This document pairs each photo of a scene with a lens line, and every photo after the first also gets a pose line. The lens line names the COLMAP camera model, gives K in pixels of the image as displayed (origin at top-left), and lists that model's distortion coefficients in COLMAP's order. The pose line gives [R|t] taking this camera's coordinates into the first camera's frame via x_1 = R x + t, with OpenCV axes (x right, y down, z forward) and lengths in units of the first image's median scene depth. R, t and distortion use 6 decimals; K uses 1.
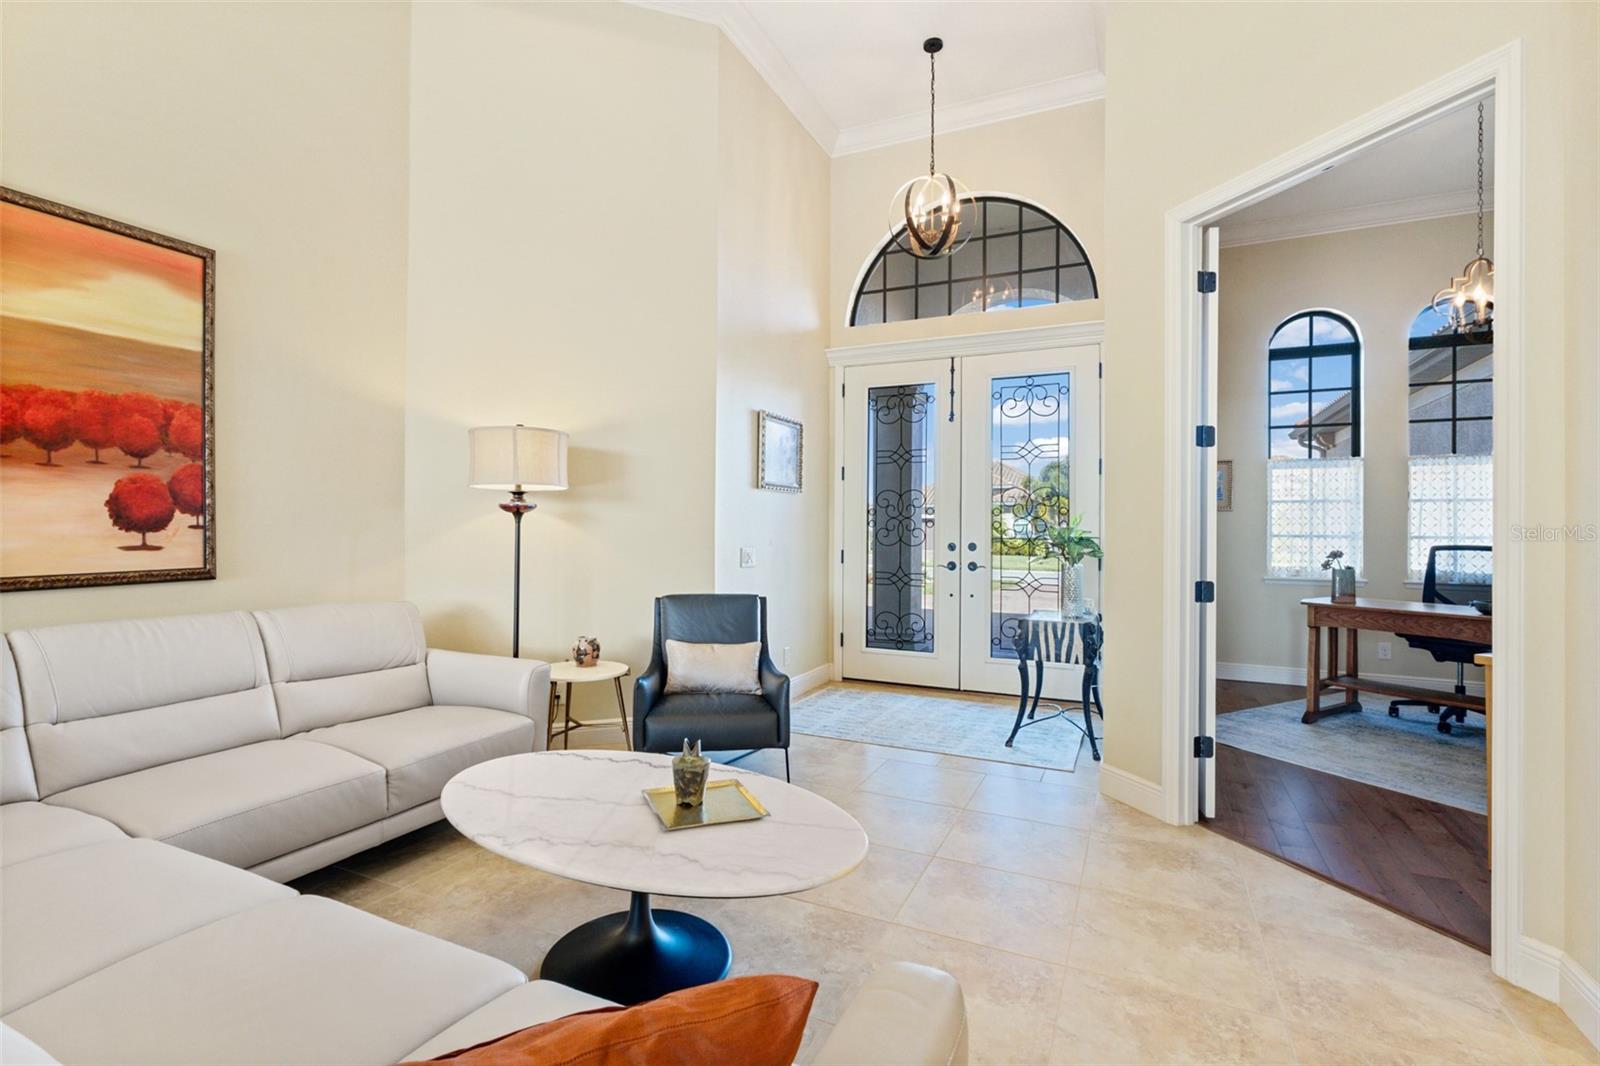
lens RADIAL K [[729.4, 0, 793.8], [0, 729.4, 530.4], [0, 0, 1]] dist [0.000482, -0.000013]
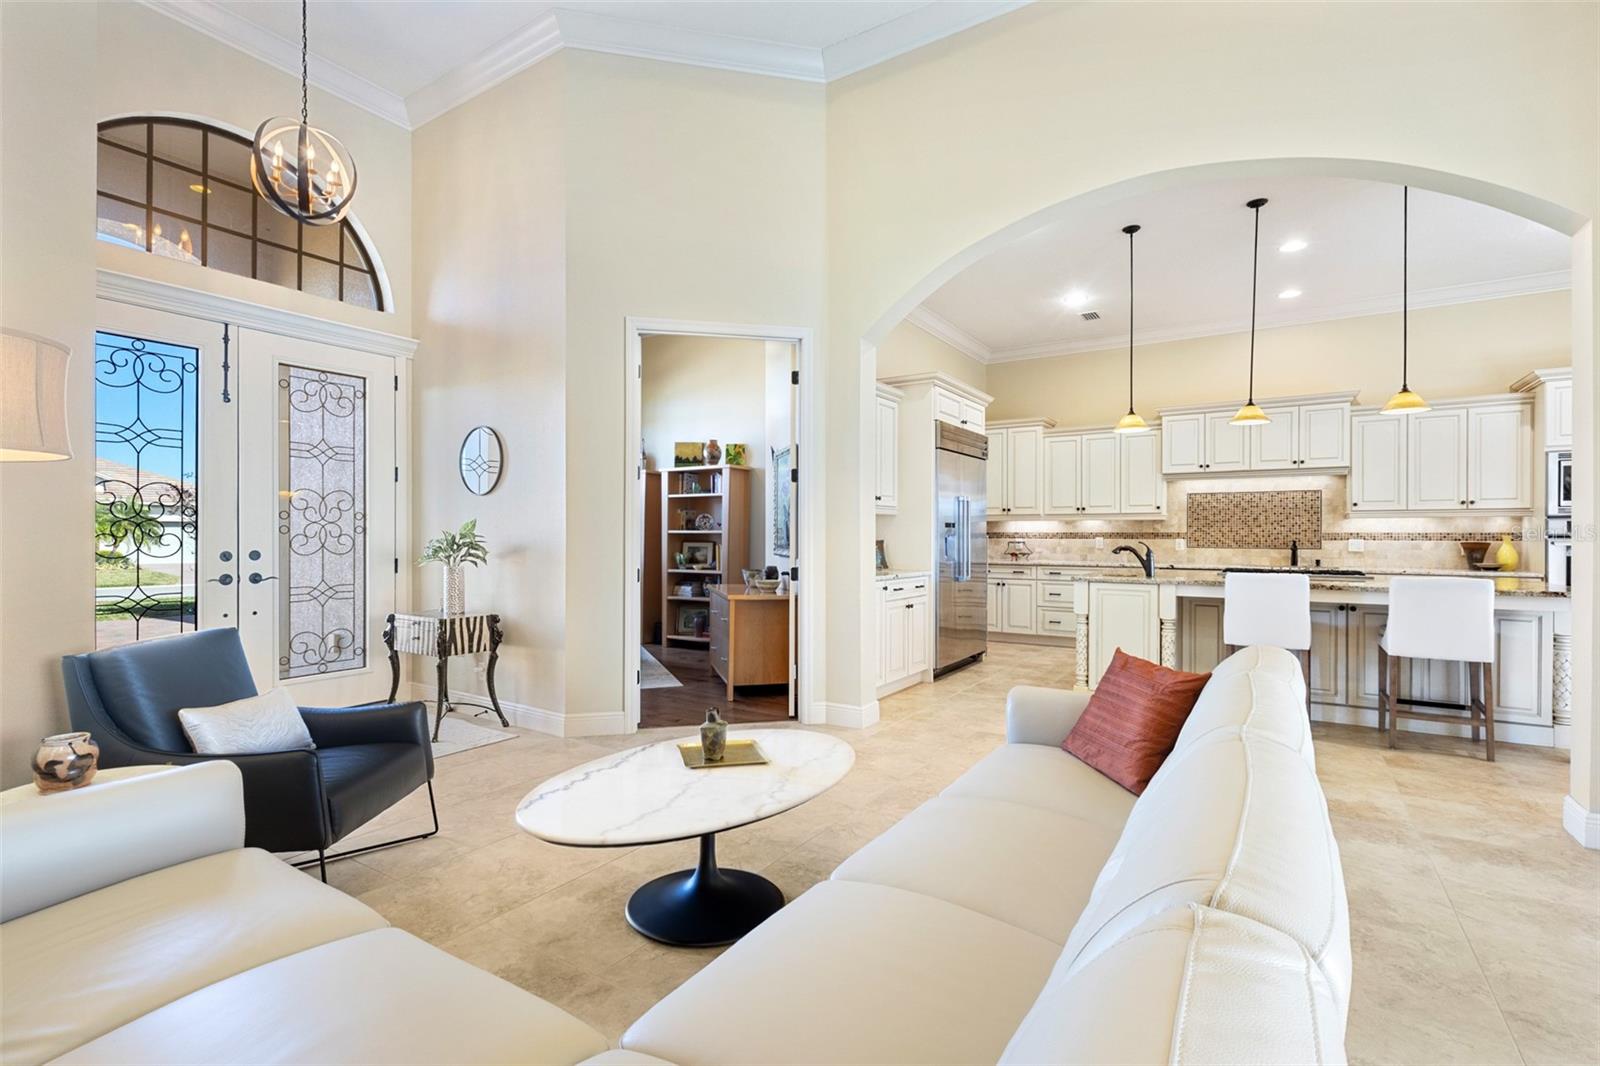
lens RADIAL K [[734.1, 0, 793.6], [0, 734.1, 535.8], [0, 0, 1]] dist [0.002352, 0.001011]
pose [[0.146312, -0.008569, 0.989201, -0.520203], [0.000657, 0.999963, 0.008565, -0.007017], [-0.989238, -0.000603, 0.146312, 0.260802]]
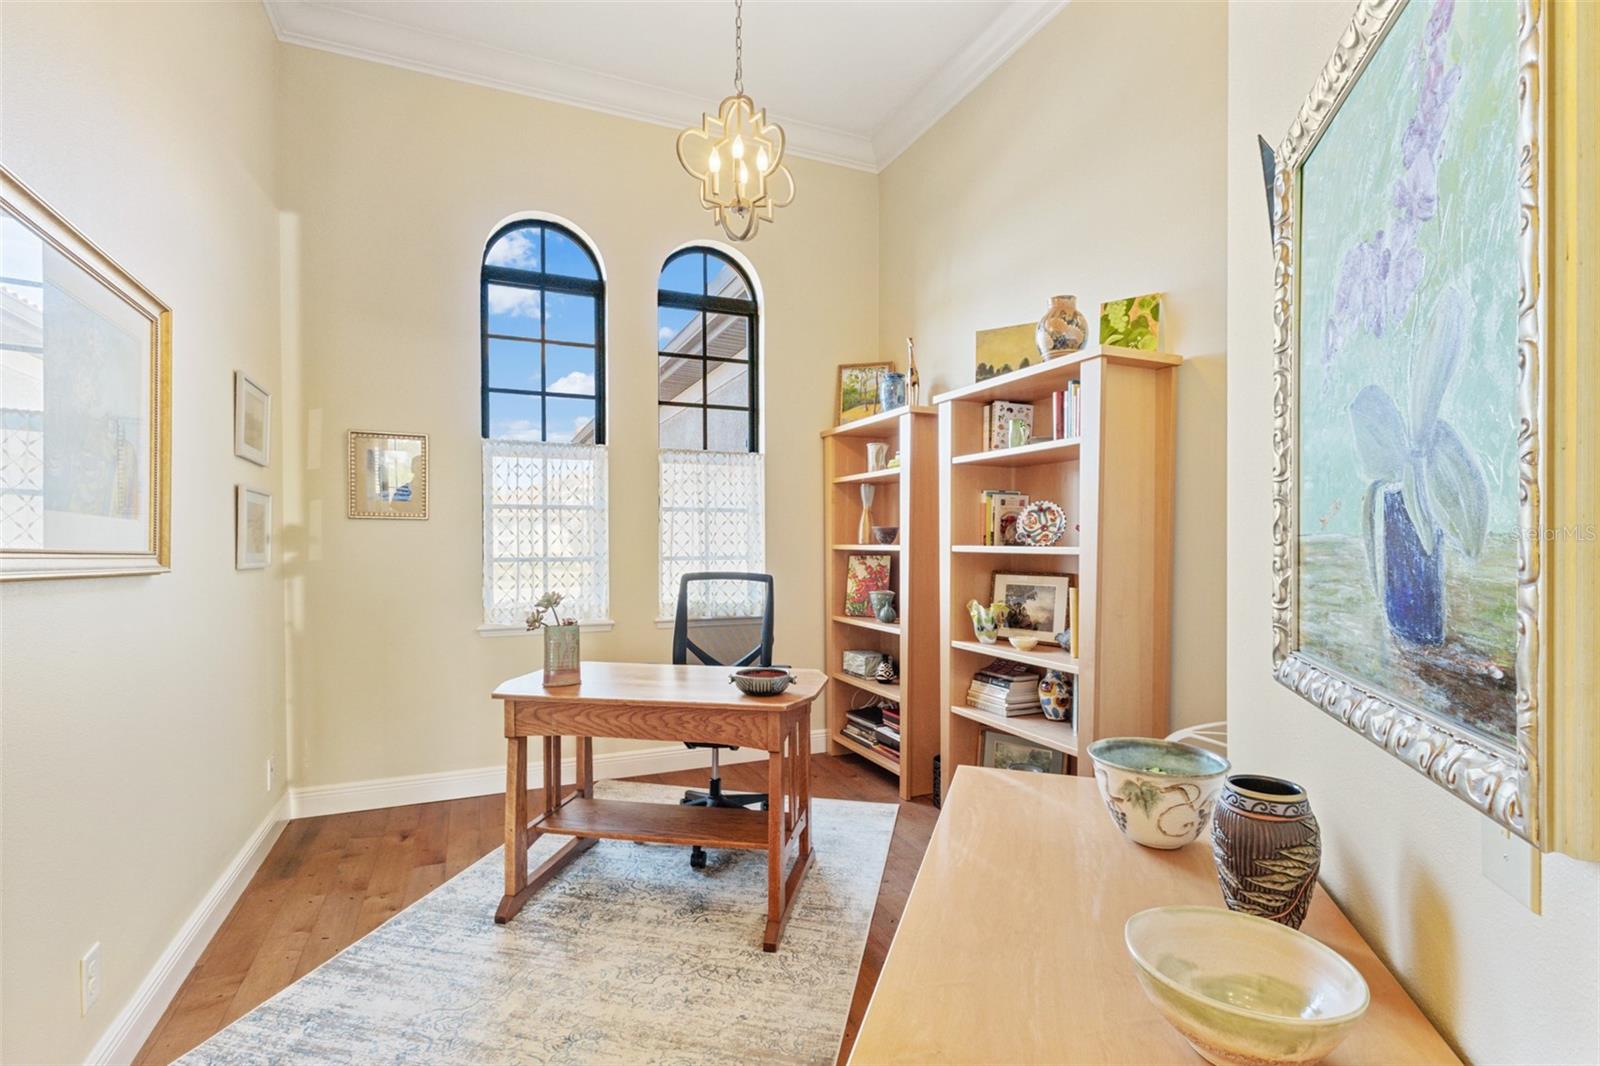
lens RADIAL K [[751.8, 0, 796.5], [0, 751.8, 546.0], [0, 0, 1]] dist [0.002782, 0.000797]
pose [[0.651976, -0.012765, 0.758132, 0.381069], [0.005383, 0.999911, 0.012207, -0.013086], [-0.758221, -0.003877, 0.651987, 0.427356]]
